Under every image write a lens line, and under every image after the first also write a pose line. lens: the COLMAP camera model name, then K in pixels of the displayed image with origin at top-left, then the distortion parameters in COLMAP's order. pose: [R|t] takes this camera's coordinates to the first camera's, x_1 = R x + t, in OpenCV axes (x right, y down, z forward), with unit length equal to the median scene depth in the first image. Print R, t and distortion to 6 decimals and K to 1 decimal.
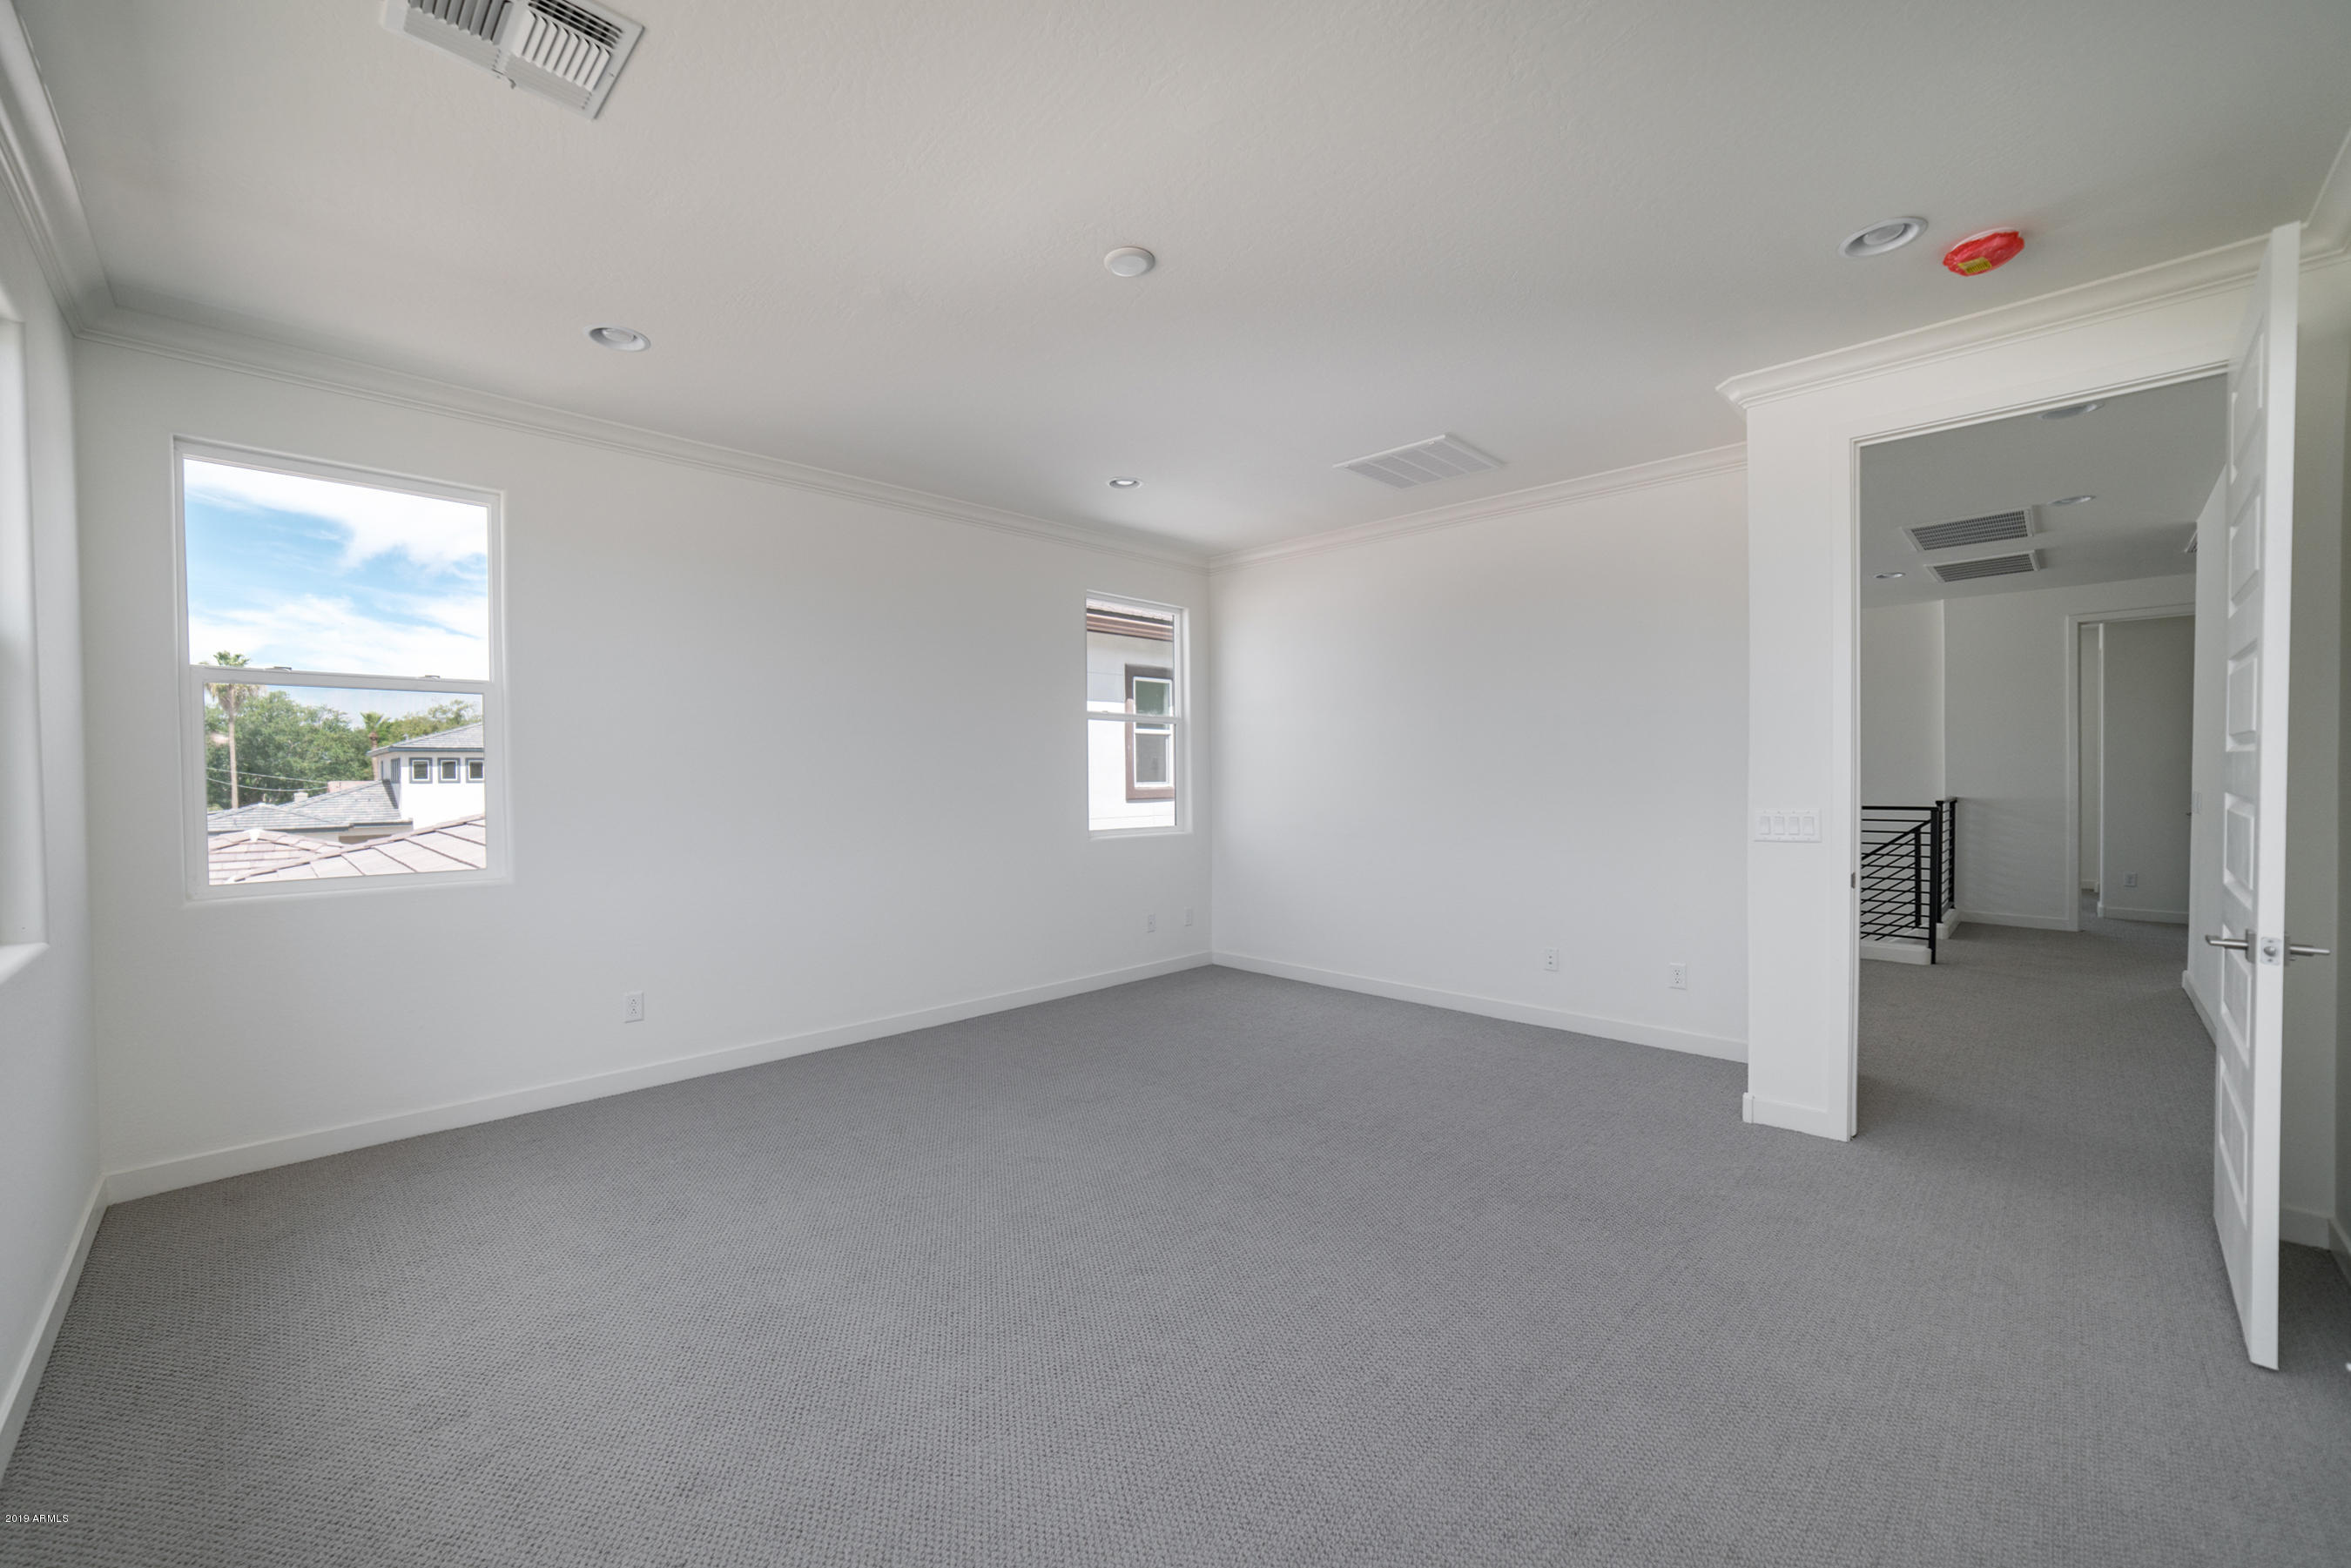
lens RADIAL K [[916.5, 0, 1189.1], [0, 916.5, 787.6], [0, 0, 1]] dist [-0.014502, 0.003847]
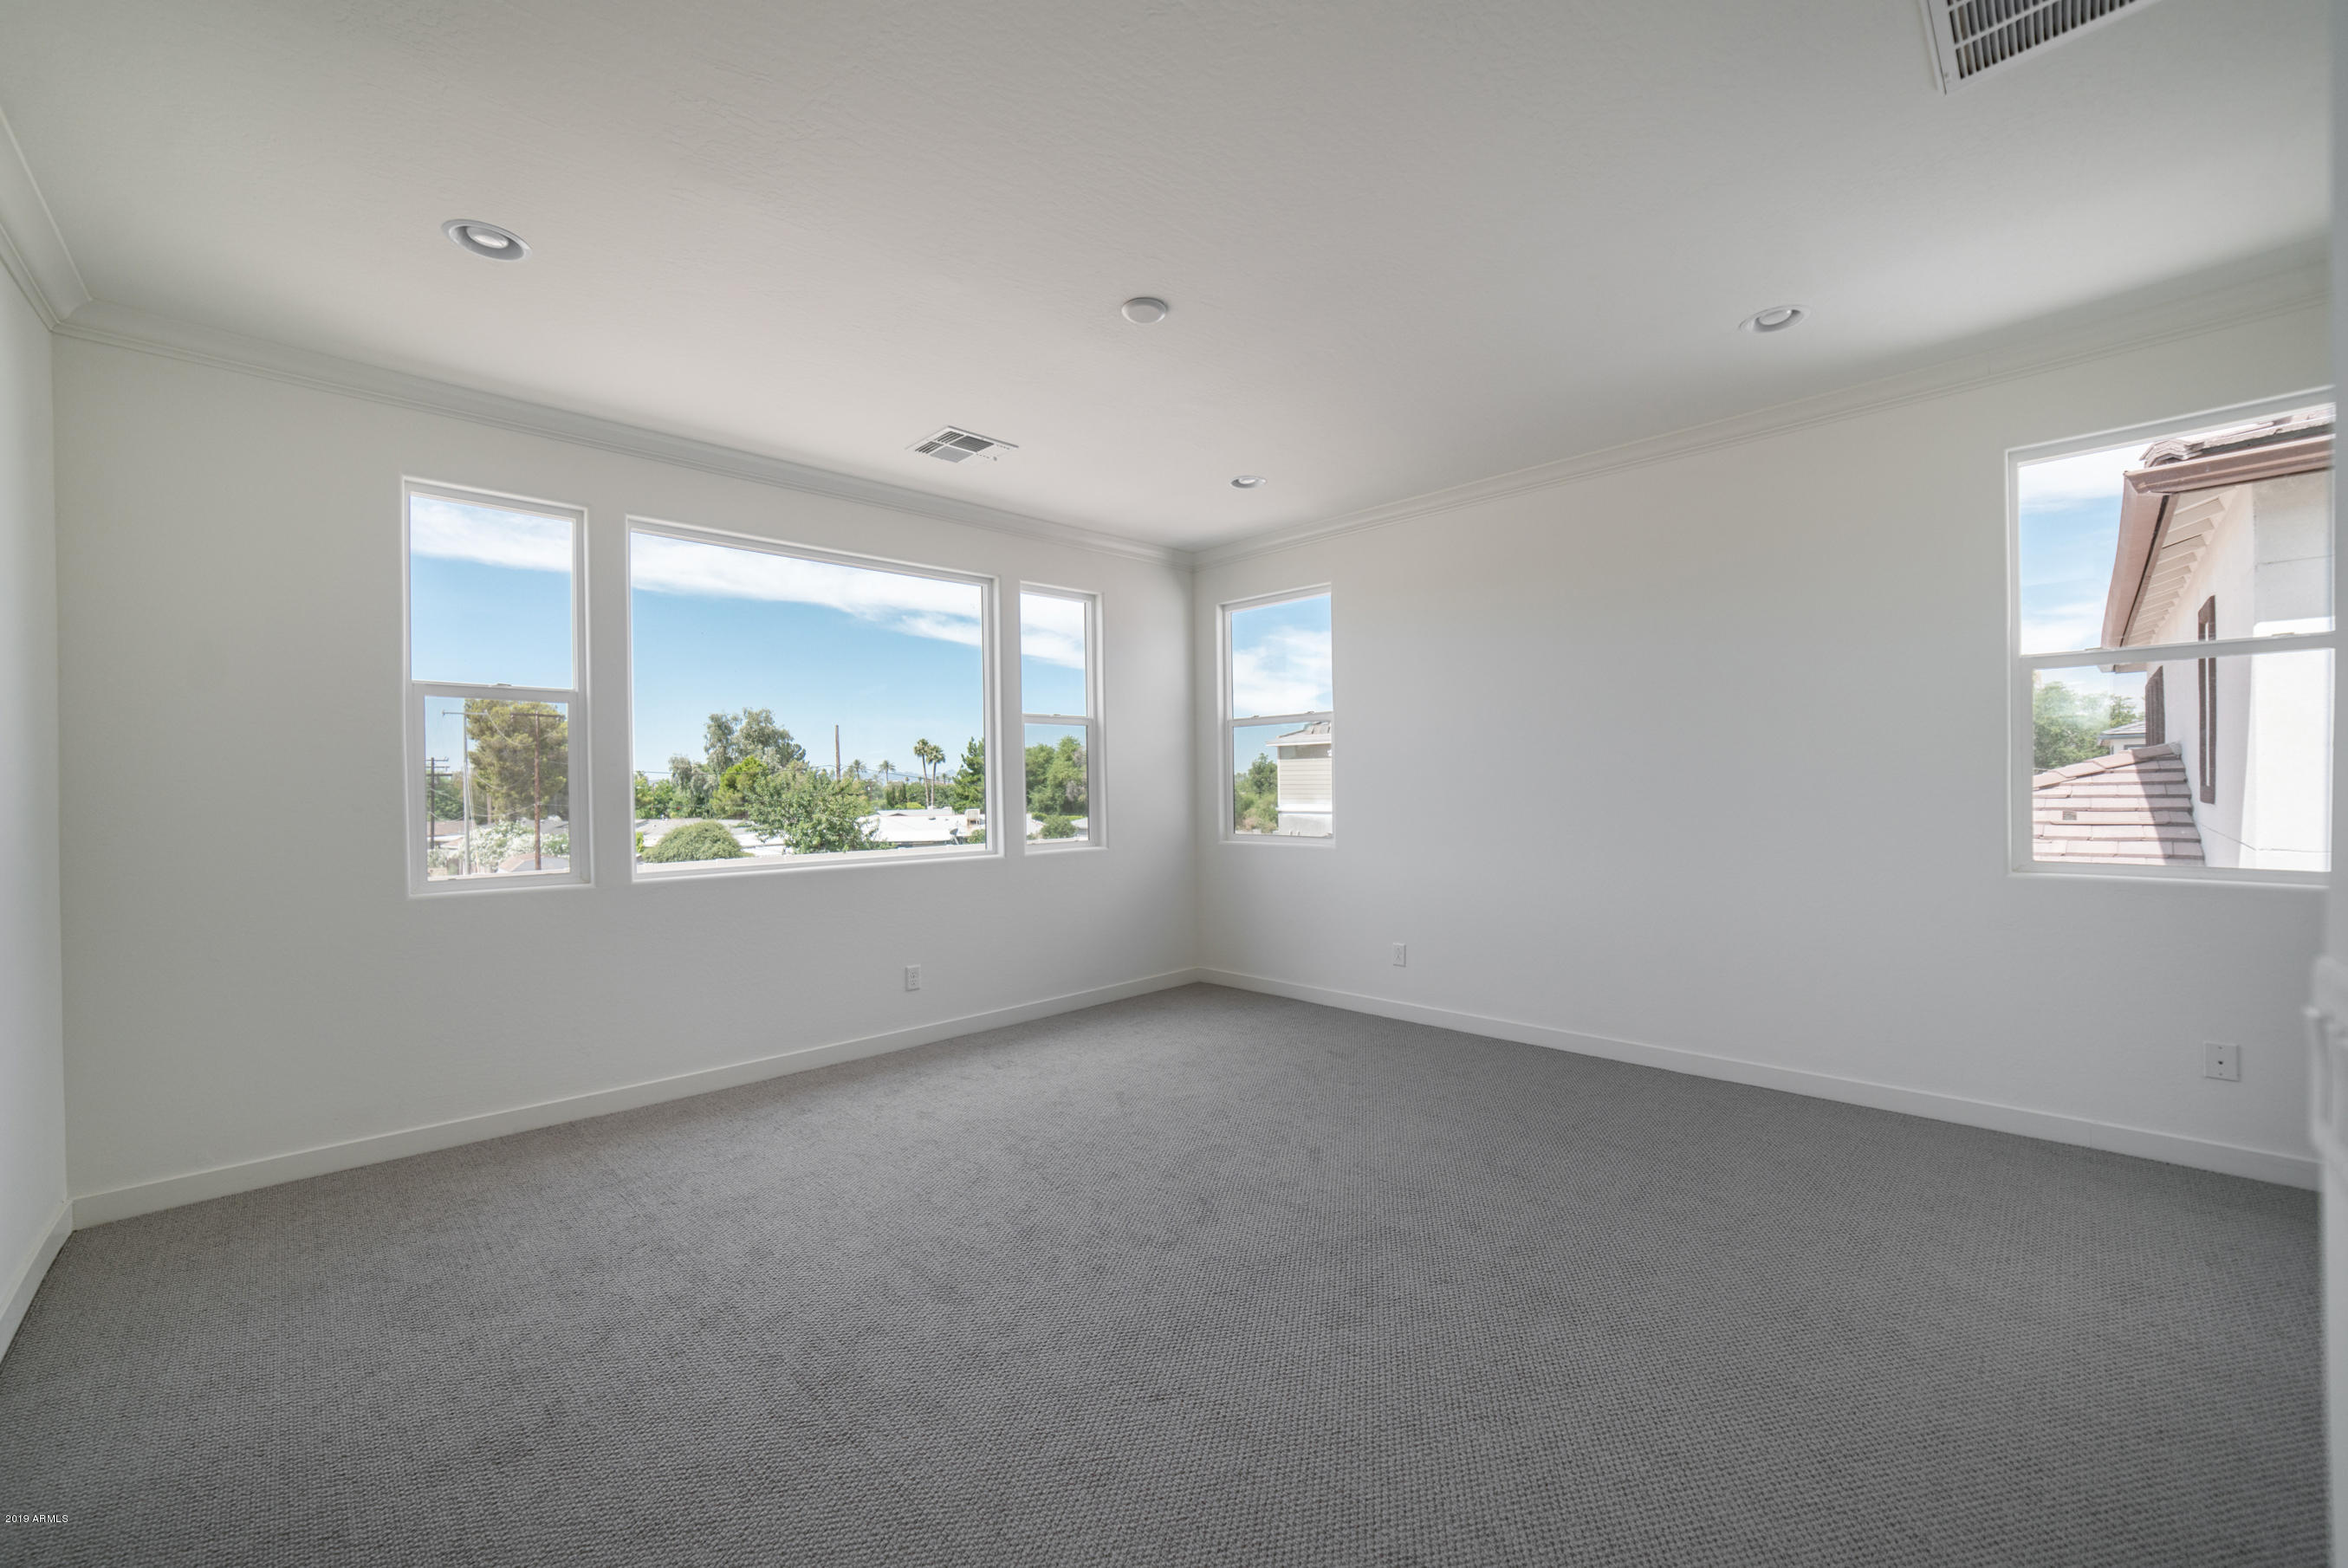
lens RADIAL K [[915.3, 0, 1187.2], [0, 915.3, 784.3], [0, 0, 1]] dist [-0.014502, 0.003847]
pose [[-0.005958, 0.006550, -0.999961, 0.401116], [0.002204, 0.999976, 0.006537, -0.006638], [0.999980, -0.002165, -0.005972, 0.409208]]
